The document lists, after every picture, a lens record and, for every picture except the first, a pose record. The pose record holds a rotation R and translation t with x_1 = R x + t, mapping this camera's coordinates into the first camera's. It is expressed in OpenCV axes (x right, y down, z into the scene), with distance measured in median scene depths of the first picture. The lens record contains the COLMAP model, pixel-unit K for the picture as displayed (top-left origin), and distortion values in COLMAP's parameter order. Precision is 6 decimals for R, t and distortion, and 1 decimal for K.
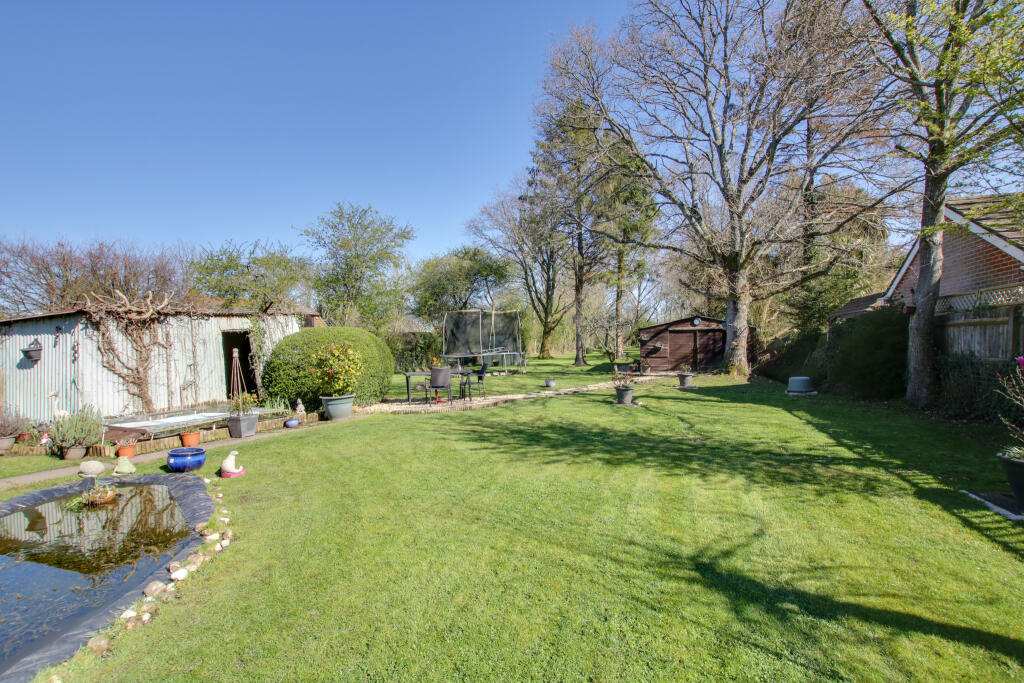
lens RADIAL K [[500.8, 0, 512.0], [0, 500.8, 341.5], [0, 0, 1]] dist [-0.018706, -0.000300]
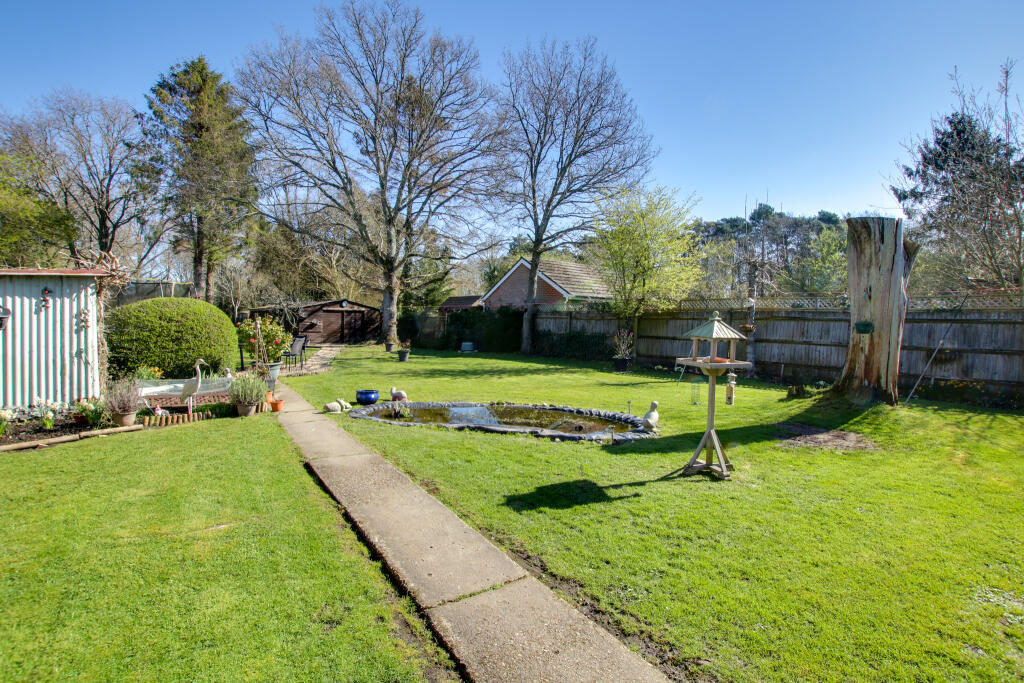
lens RADIAL K [[500.8, 0, 512.0], [0, 500.8, 341.5], [0, 0, 1]] dist [-0.018706, -0.000300]
pose [[0.514554, -0.011431, 0.857382, -0.604549], [-0.029020, 0.999106, 0.030737, 0.004903], [-0.856967, -0.040697, 0.513762, -0.039928]]
